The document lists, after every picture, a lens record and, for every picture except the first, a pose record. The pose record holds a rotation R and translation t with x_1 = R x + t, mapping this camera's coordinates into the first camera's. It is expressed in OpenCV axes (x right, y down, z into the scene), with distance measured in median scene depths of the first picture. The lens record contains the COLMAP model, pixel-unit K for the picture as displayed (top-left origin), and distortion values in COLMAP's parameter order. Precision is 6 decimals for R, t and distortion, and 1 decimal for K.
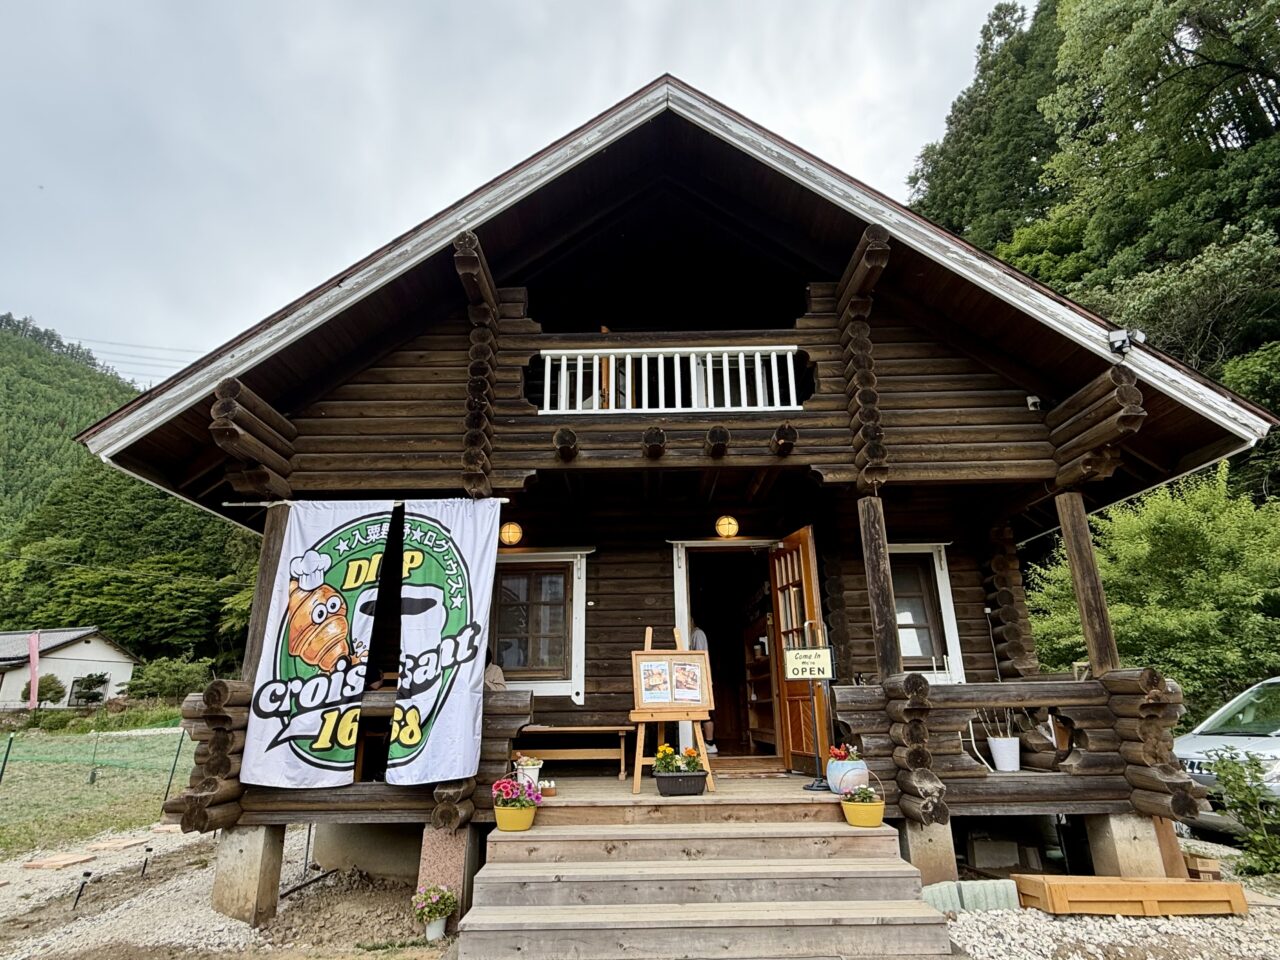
lens RADIAL K [[702.2, 0, 630.4], [0, 702.2, 480.2], [0, 0, 1]] dist [0.010473, 0.004348]
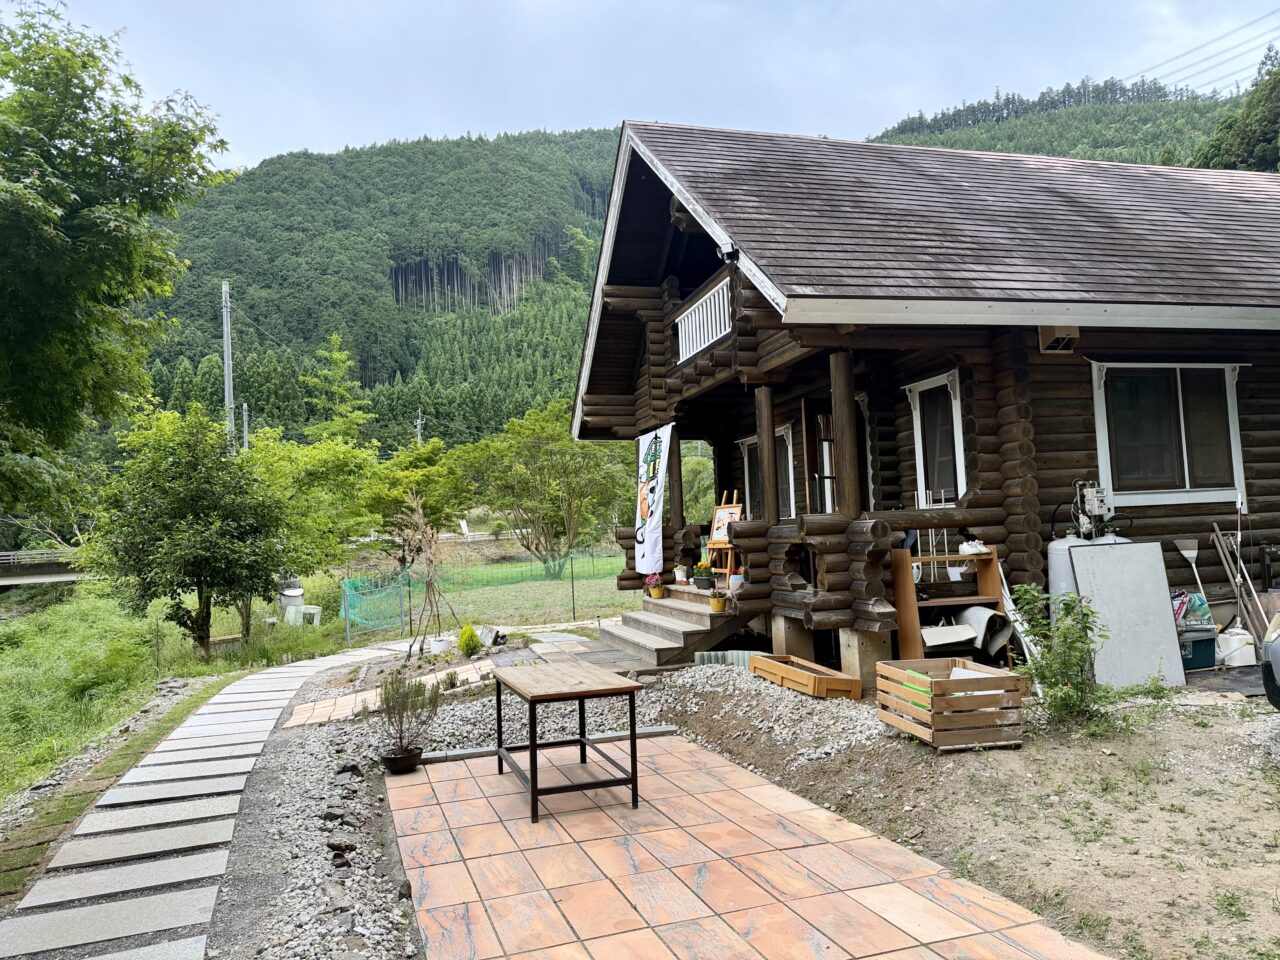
lens RADIAL K [[906.9, 0, 635.3], [0, 906.9, 486.9], [0, 0, 1]] dist [0.038202, -0.044028]
pose [[0.287169, -0.050000, -0.956574, 2.026664], [0.336114, 0.940398, 0.051749, 0.027437], [0.896973, -0.336379, 0.286859, 0.251085]]
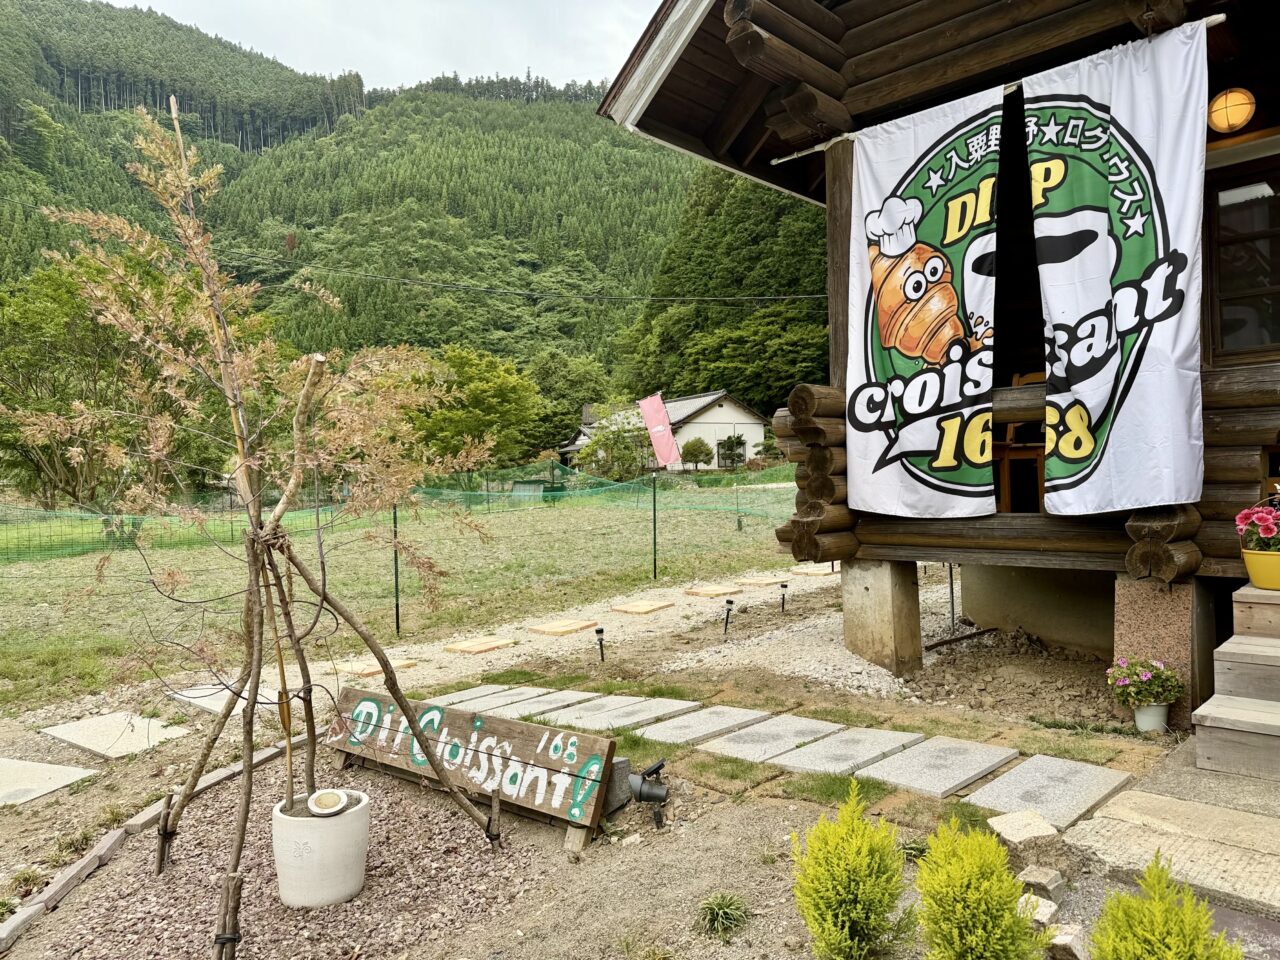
lens RADIAL K [[906.9, 0, 634.7], [0, 906.9, 475.9], [0, 0, 1]] dist [0.038202, -0.044028]
pose [[0.736680, -0.012291, -0.676130, -0.043920], [0.225461, 0.947093, 0.228434, 0.102148], [0.637550, -0.320724, 0.700475, 0.144263]]
